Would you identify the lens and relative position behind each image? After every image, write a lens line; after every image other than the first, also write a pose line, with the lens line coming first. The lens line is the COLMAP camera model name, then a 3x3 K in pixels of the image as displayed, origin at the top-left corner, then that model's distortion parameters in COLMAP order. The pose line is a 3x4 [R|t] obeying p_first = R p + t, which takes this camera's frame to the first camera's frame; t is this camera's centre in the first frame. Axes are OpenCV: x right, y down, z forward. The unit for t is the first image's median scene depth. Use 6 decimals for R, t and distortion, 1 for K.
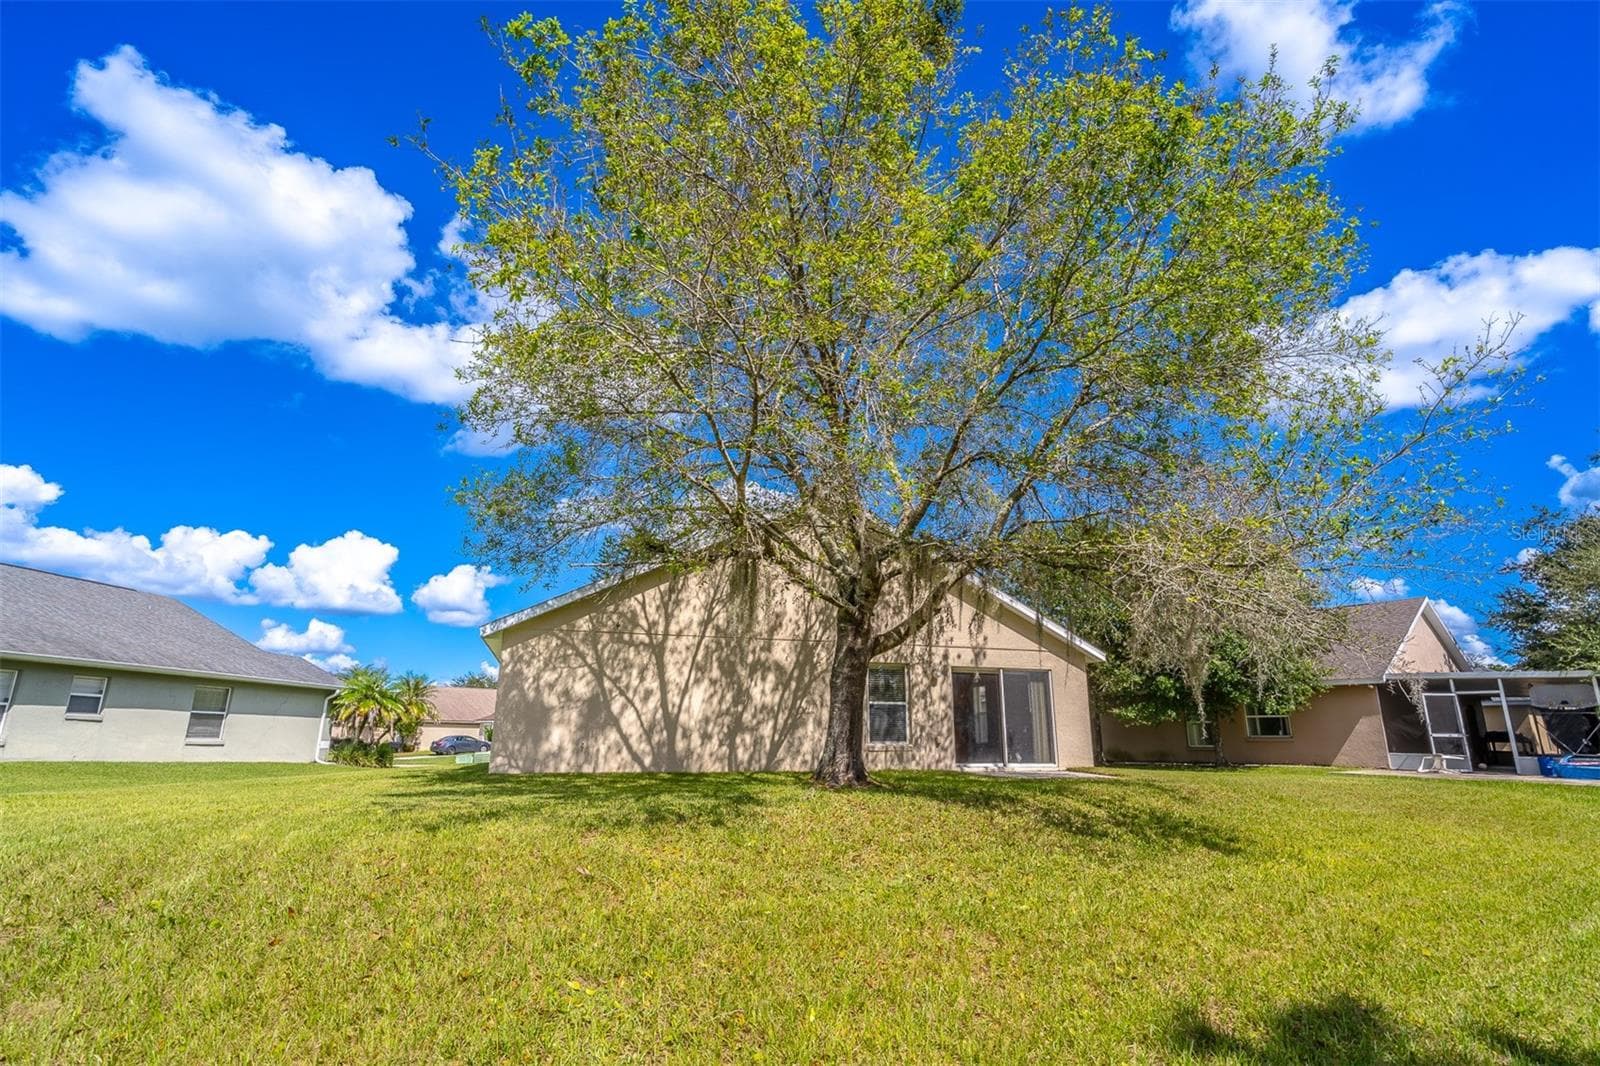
lens RADIAL K [[780.8, 0, 811.9], [0, 780.8, 537.2], [0, 0, 1]] dist [0.011856, -0.000056]
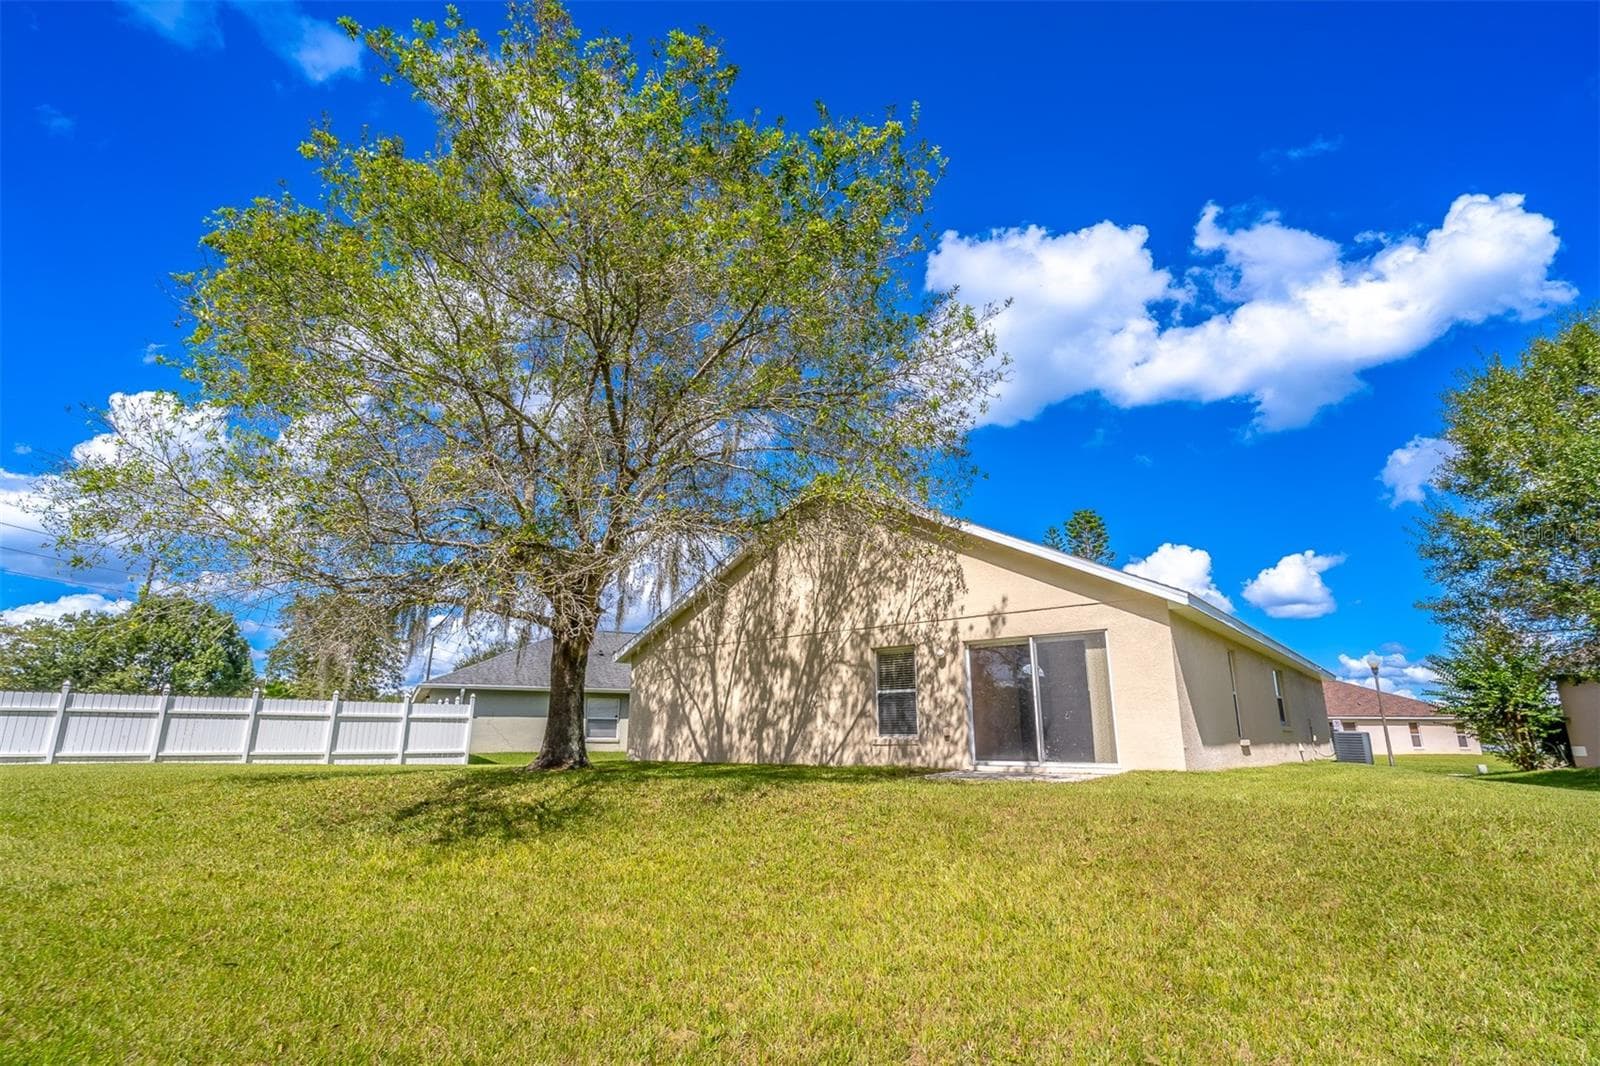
lens RADIAL K [[780.8, 0, 812.4], [0, 780.8, 532.0], [0, 0, 1]] dist [0.011856, -0.000056]
pose [[0.548542, -0.220880, -0.806420, 0.843946], [0.214637, 0.969355, -0.119509, 0.128653], [0.808104, -0.107532, 0.579141, 0.449350]]
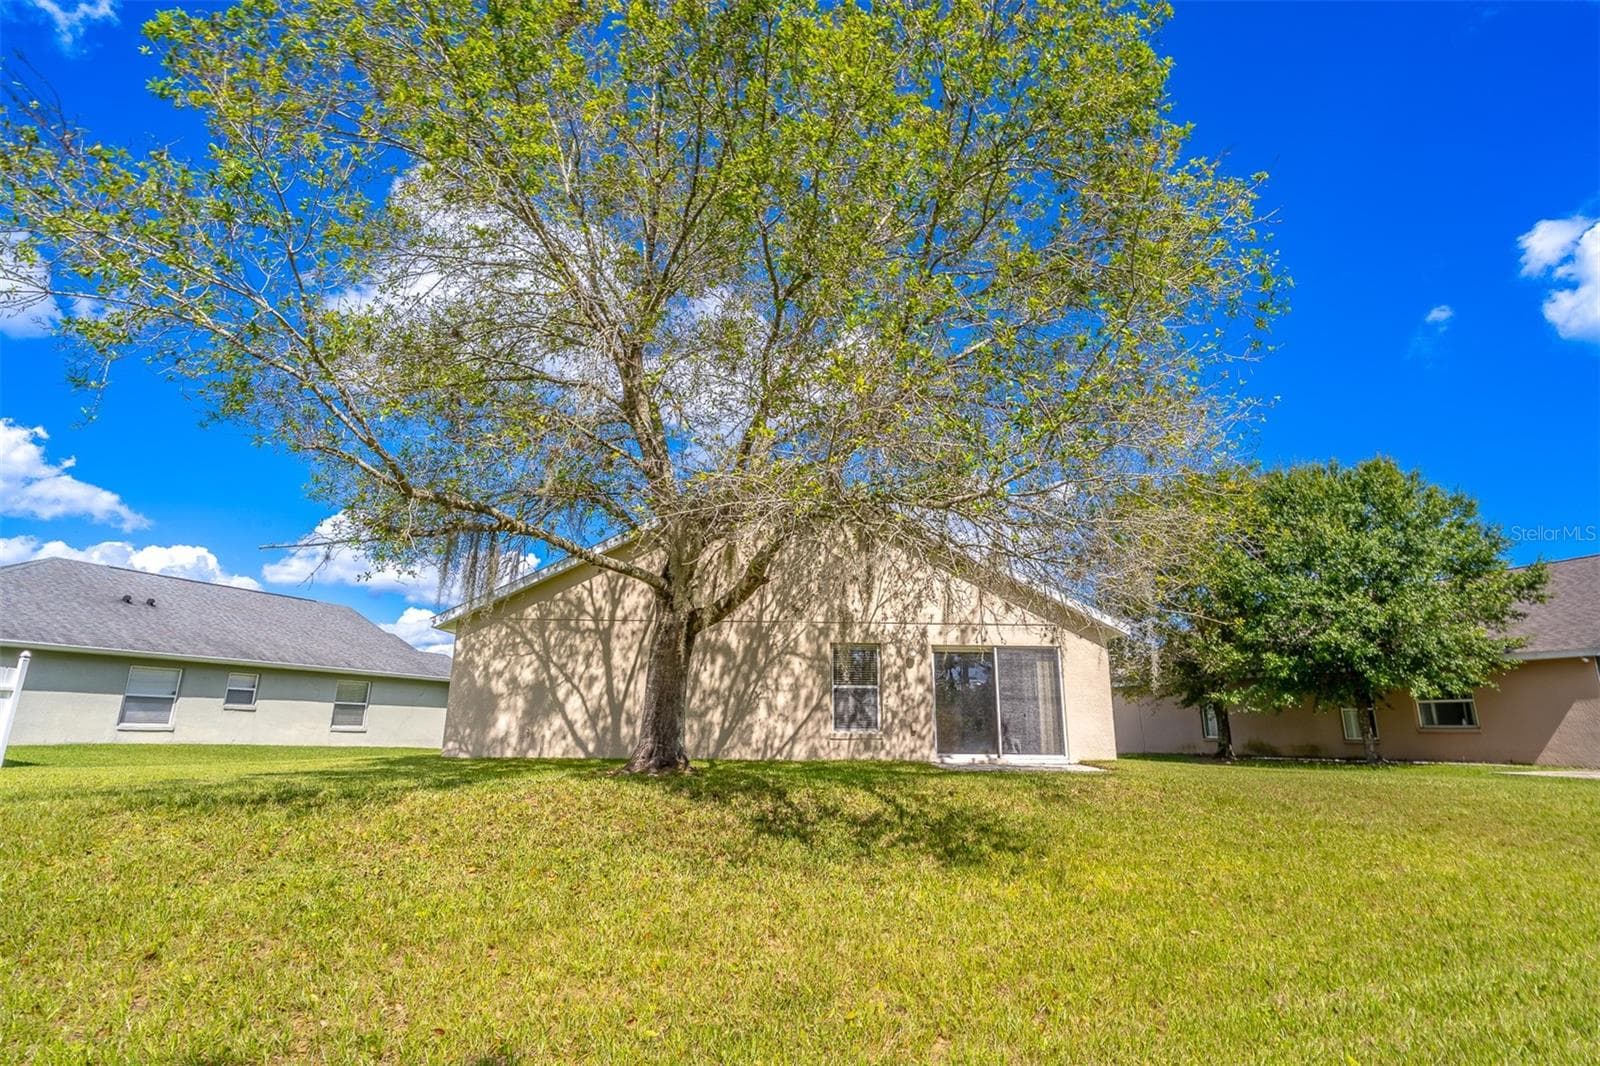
lens RADIAL K [[780.8, 0, 806.8], [0, 780.8, 526.0], [0, 0, 1]] dist [0.011856, -0.000056]
pose [[0.958501, -0.069336, -0.276531, 0.324944], [0.068068, 0.997580, -0.014193, 0.035286], [0.276846, -0.005219, 0.960900, 0.111270]]
